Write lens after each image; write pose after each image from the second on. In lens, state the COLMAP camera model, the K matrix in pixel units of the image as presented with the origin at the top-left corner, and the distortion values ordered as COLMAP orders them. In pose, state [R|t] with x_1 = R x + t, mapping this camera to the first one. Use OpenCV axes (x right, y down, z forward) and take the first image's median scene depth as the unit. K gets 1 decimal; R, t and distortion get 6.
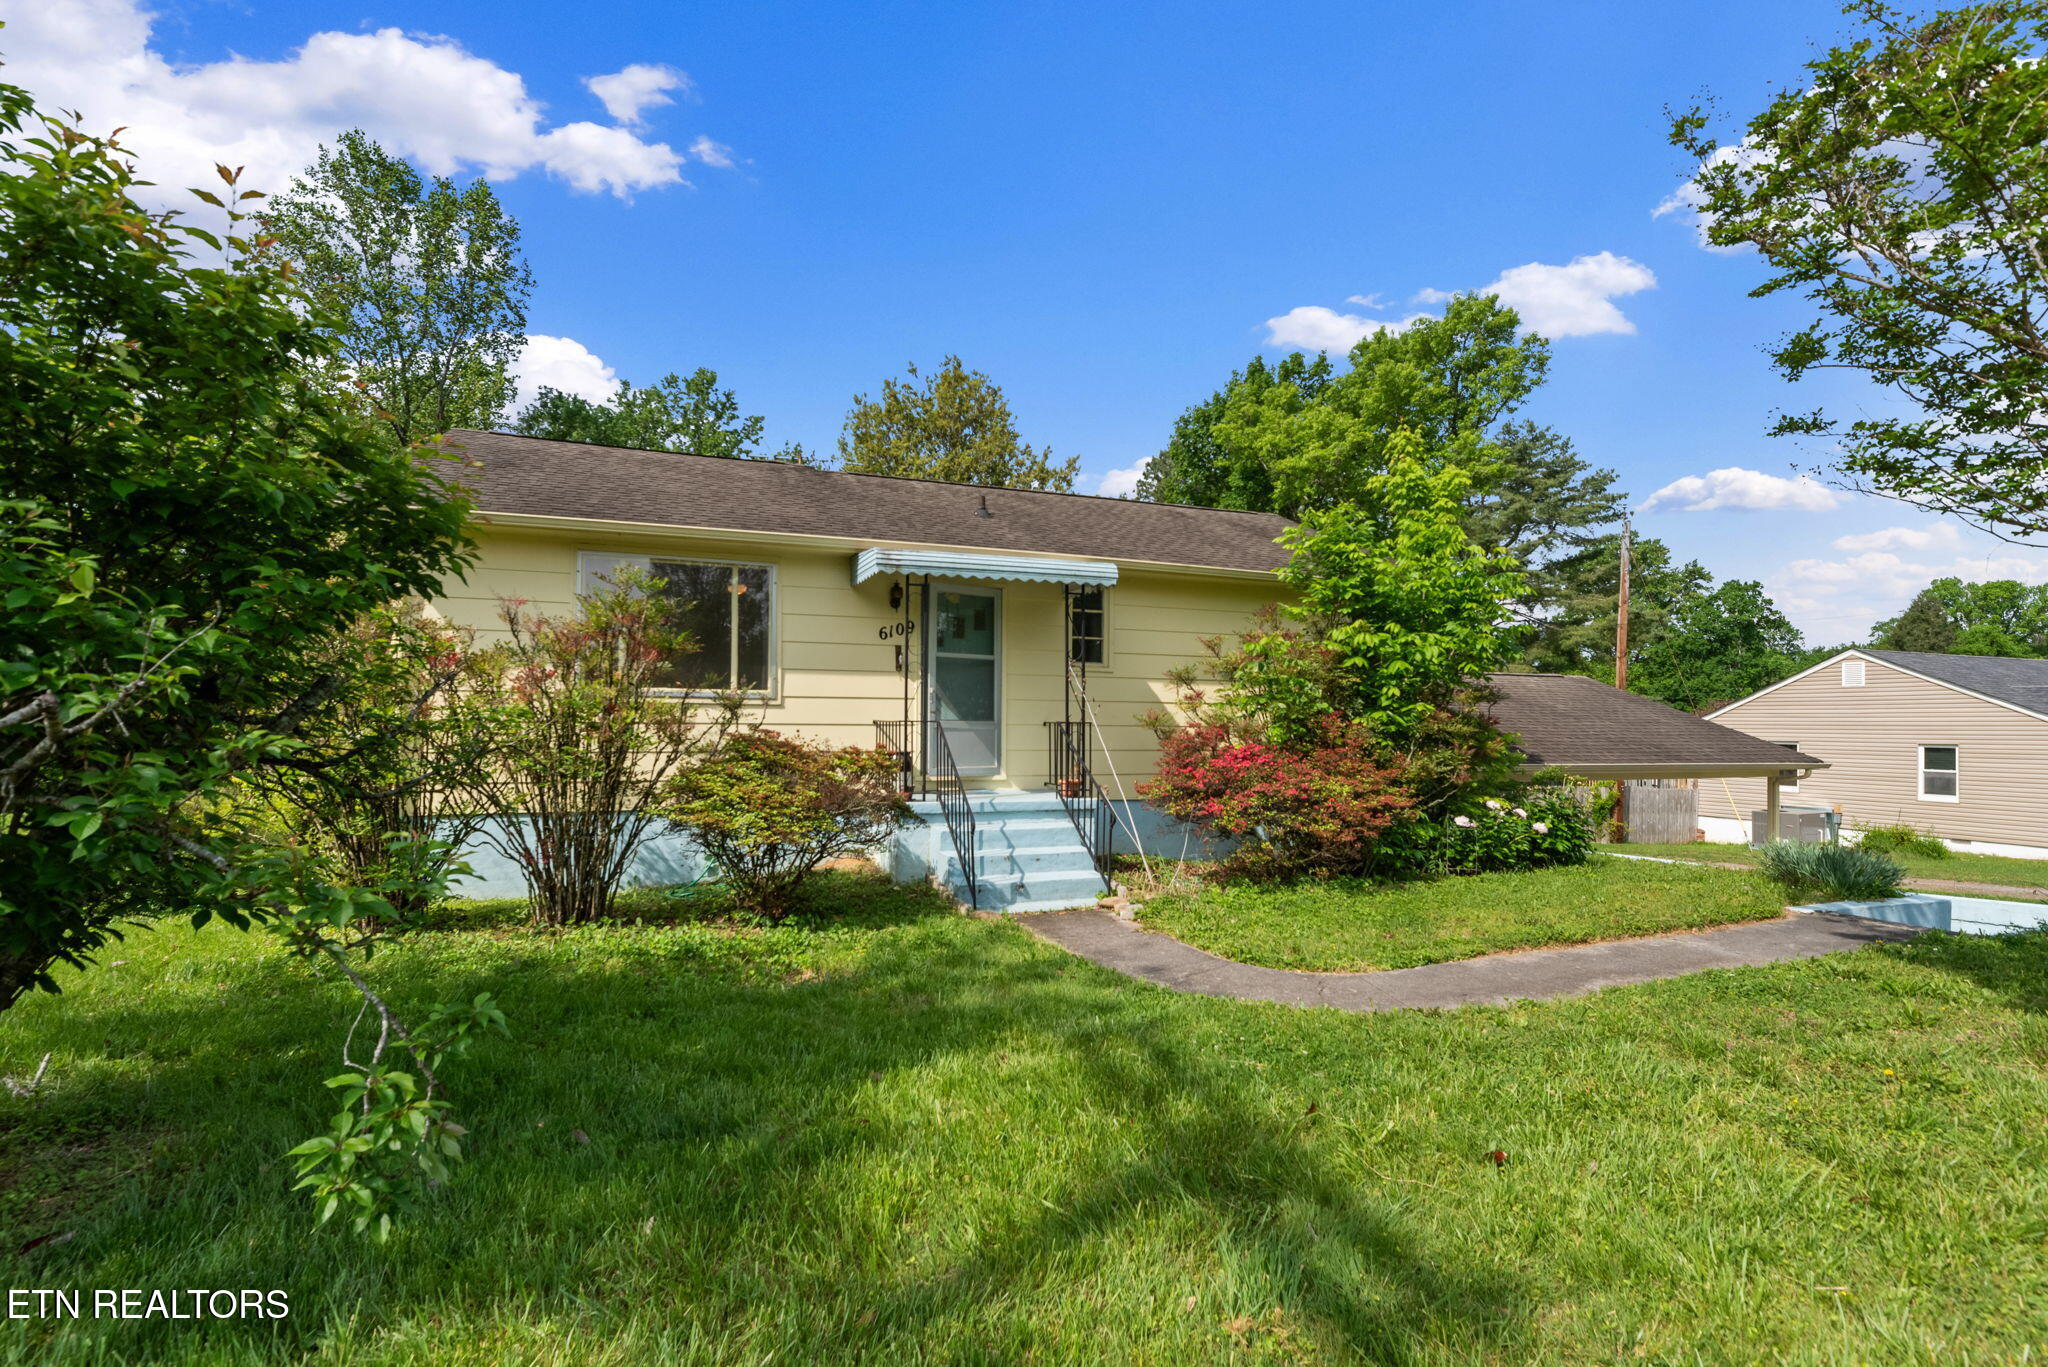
lens RADIAL K [[840.1, 0, 1007.5], [0, 840.1, 693.5], [0, 0, 1]] dist [-0.001413, 0.000116]
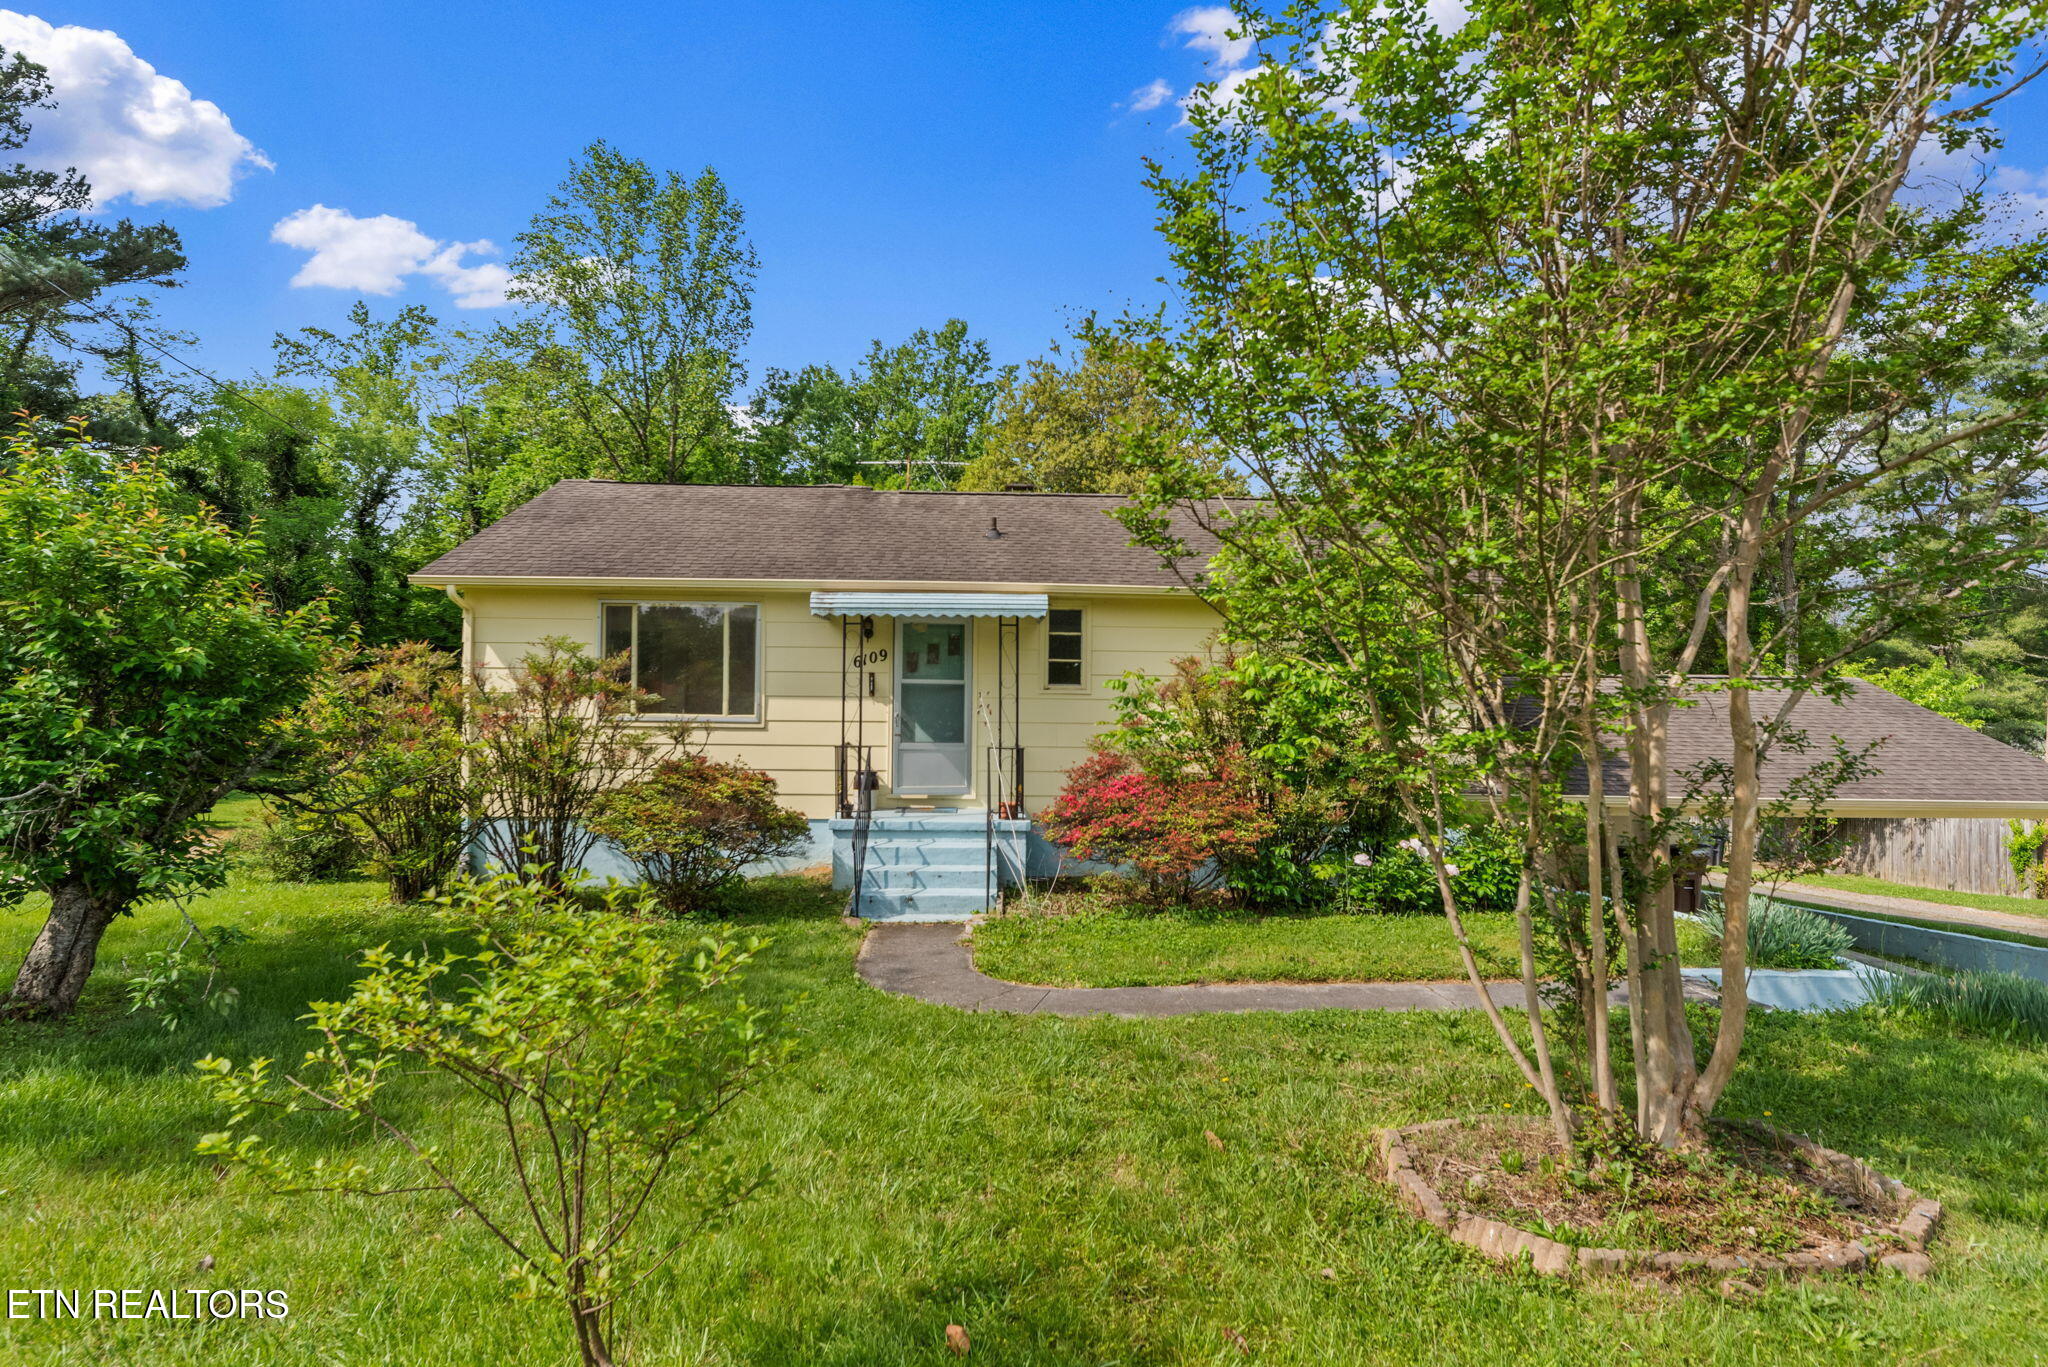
lens RADIAL K [[982.3, 0, 1020.5], [0, 982.3, 683.2], [0, 0, 1]] dist [0.003343, 0.000497]
pose [[0.960183, -0.003564, -0.279347, 0.364445], [0.005503, 0.999966, 0.006158, -0.044637], [0.279316, -0.007450, 0.960170, -0.144739]]
